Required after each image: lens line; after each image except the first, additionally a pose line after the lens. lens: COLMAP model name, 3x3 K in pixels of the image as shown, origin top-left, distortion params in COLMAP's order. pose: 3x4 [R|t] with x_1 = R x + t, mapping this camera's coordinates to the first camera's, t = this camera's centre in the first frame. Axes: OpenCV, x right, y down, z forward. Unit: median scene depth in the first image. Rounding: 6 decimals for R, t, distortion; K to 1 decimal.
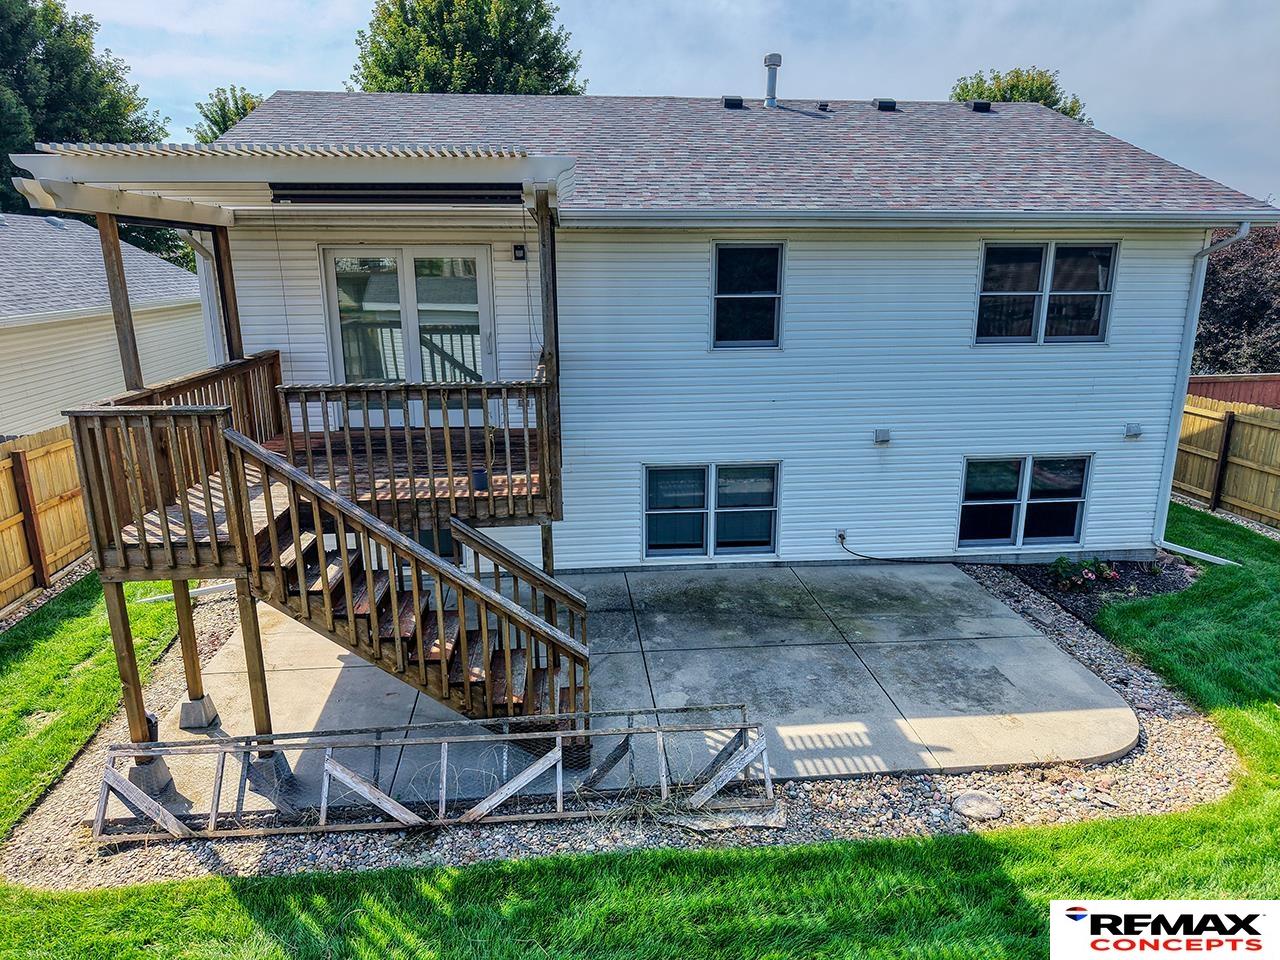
lens RADIAL K [[858.2, 0, 640.0], [0, 858.2, 480.0], [0, 0, 1]] dist [0.092087, -0.157644]
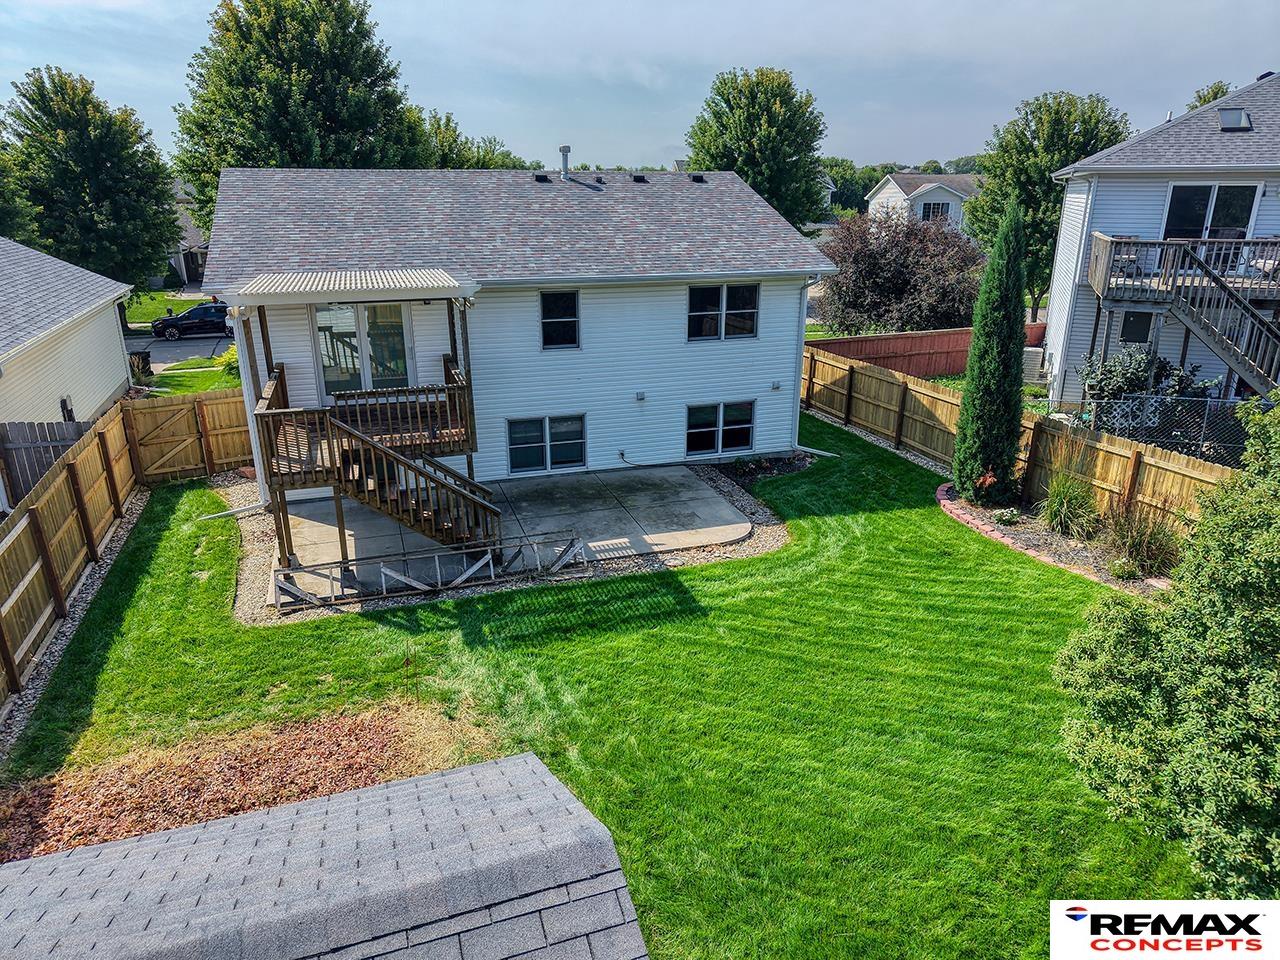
lens RADIAL K [[858.2, 0, 640.0], [0, 858.2, 480.0], [0, 0, 1]] dist [0.092087, -0.157644]
pose [[0.976159, -0.068885, 0.205835, -0.098656], [0.053520, 0.995412, 0.079315, -0.019393], [-0.210354, -0.066408, 0.975367, -0.752540]]
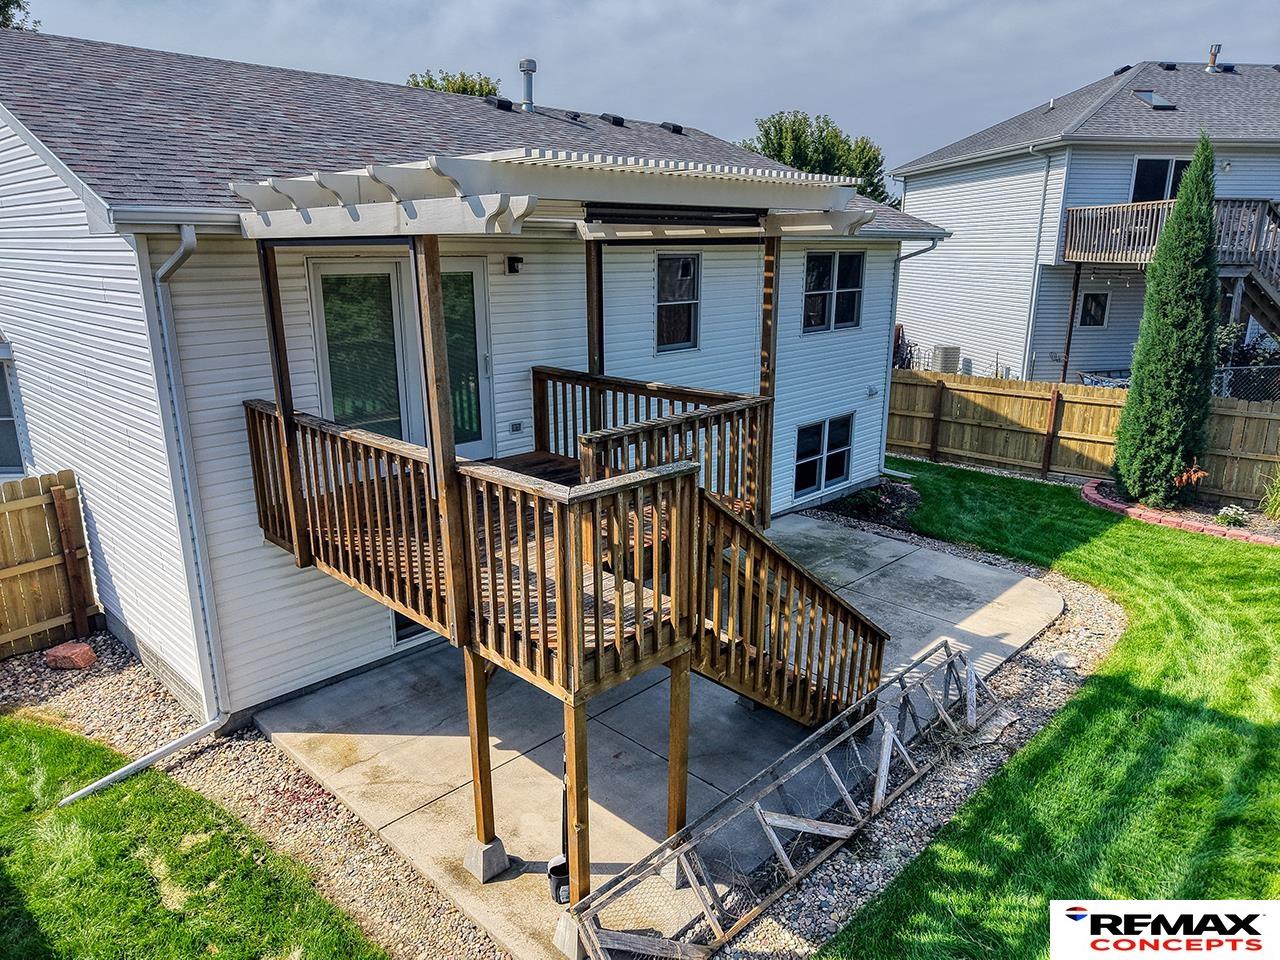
lens RADIAL K [[860.5, 0, 640.0], [0, 860.5, 480.0], [0, 0, 1]] dist [0.009472, -0.005458]
pose [[0.761755, -0.167647, 0.625799, -0.609086], [0.156242, 0.984967, 0.073680, -0.080054], [-0.628743, 0.041650, 0.776497, 0.204613]]
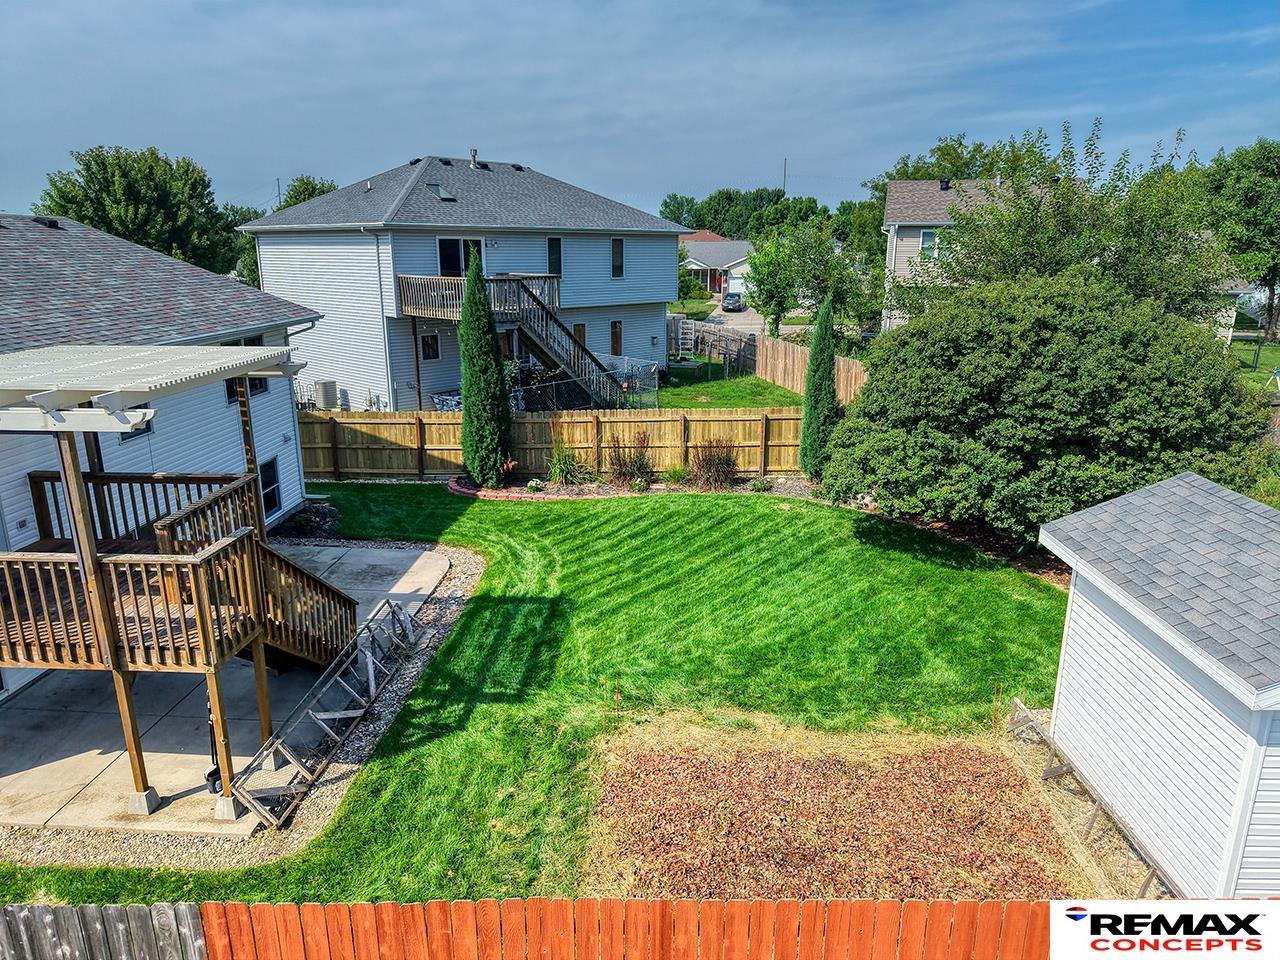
lens RADIAL K [[858.2, 0, 640.0], [0, 858.2, 480.0], [0, 0, 1]] dist [0.092087, -0.157644]
pose [[0.152321, -0.257714, 0.954139, -1.069589], [0.239560, 0.946243, 0.217337, -0.196183], [-0.958858, 0.195469, 0.205871, -0.021609]]
